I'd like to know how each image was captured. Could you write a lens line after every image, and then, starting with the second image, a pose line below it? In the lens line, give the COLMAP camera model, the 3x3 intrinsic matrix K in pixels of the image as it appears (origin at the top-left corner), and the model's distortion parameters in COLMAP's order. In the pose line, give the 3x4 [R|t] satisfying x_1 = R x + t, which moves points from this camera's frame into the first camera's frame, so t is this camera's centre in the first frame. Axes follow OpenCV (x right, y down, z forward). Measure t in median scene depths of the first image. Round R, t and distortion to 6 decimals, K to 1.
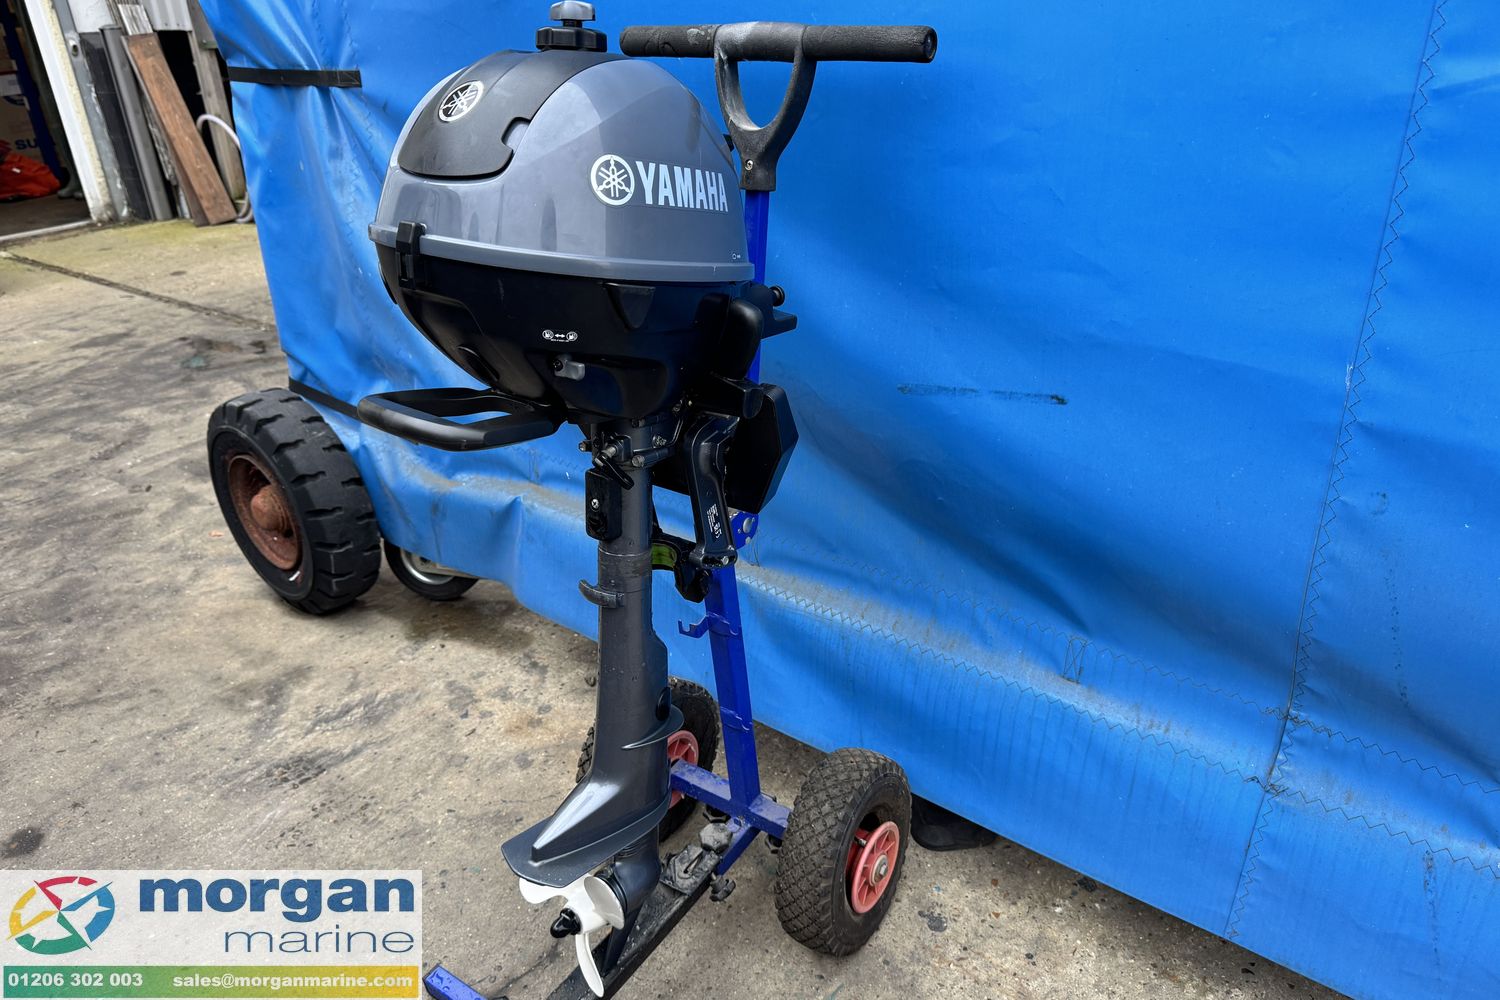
lens RADIAL K [[1032.2, 0, 750.0], [0, 1032.2, 500.0], [0, 0, 1]] dist [0.015830, -0.001483]
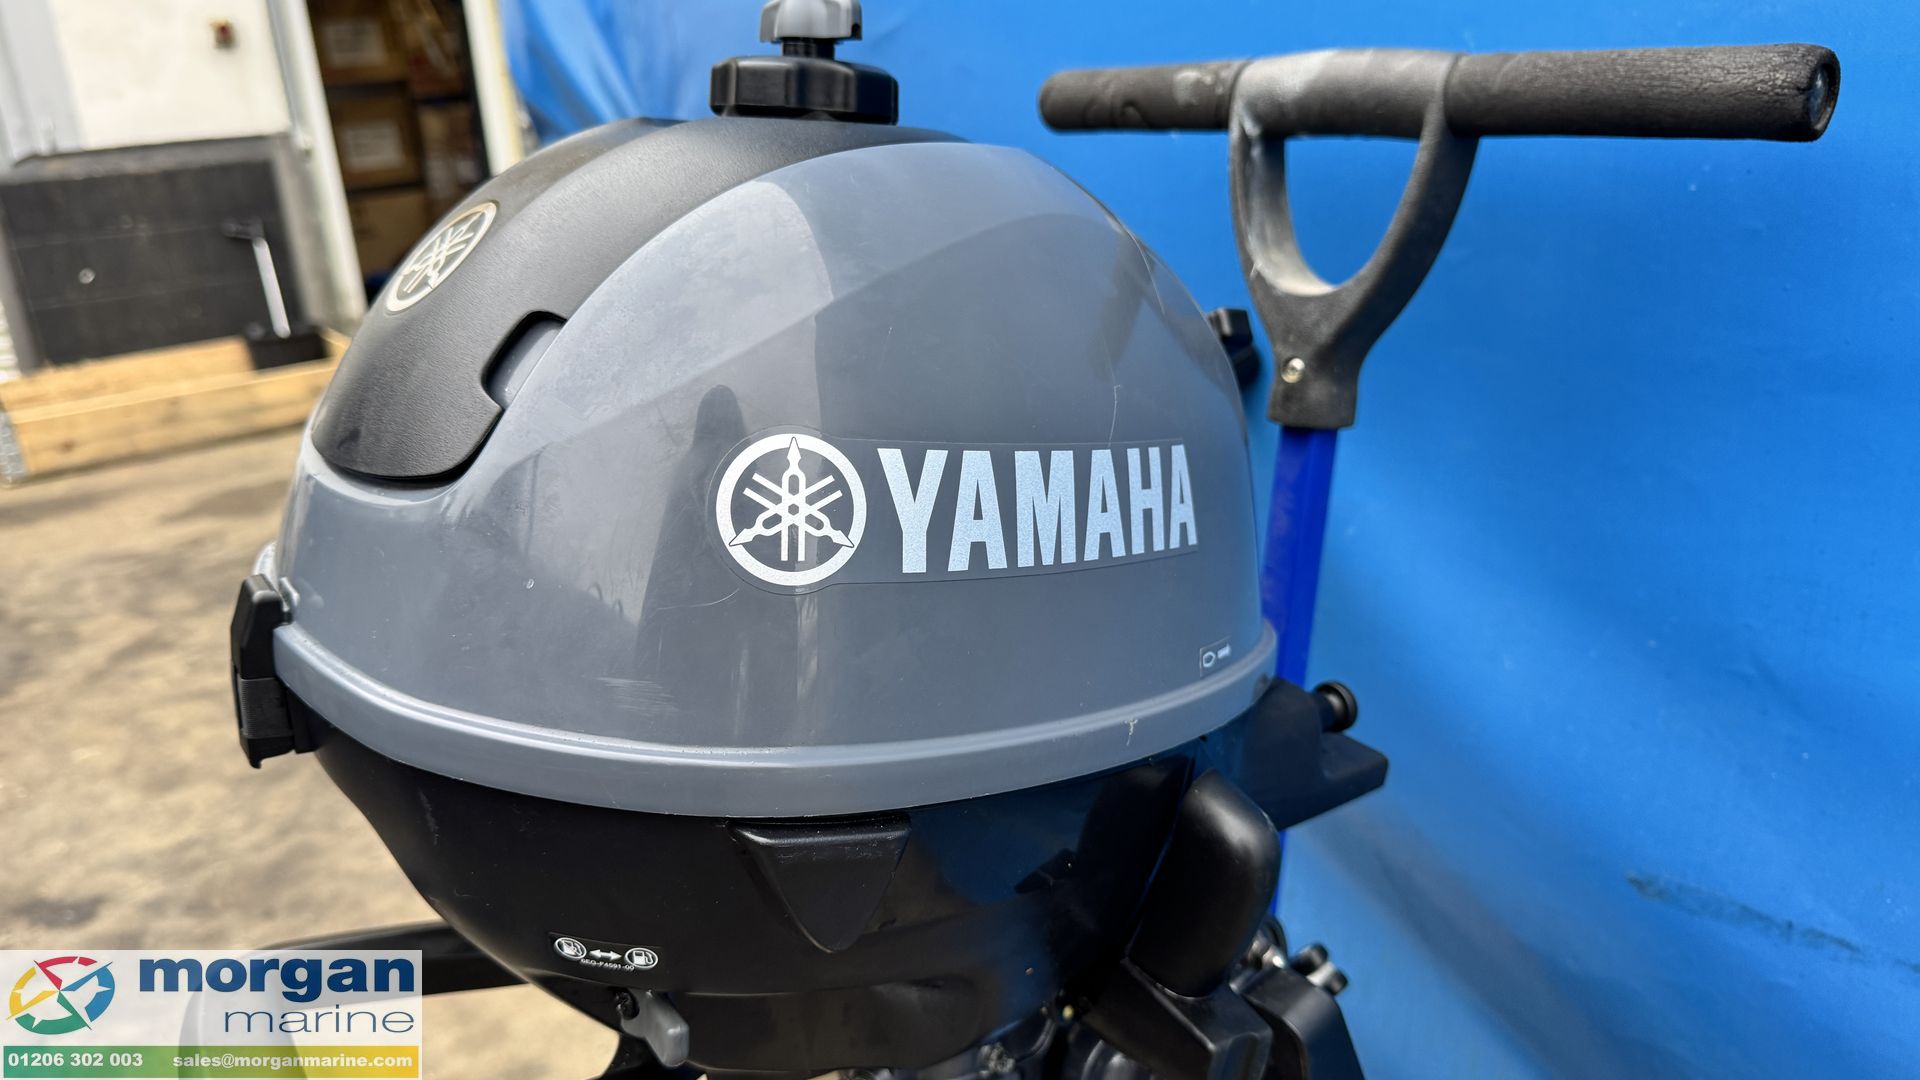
lens RADIAL K [[1324.0, 0, 960.0], [0, 1324.0, 540.0], [0, 0, 1]] dist [0.063192, -0.087573]
pose [[0.961071, 0.074208, -0.266148, 0.020524], [-0.101741, 0.990623, -0.091182, -0.208941], [0.256886, 0.114711, 0.959610, 0.485417]]
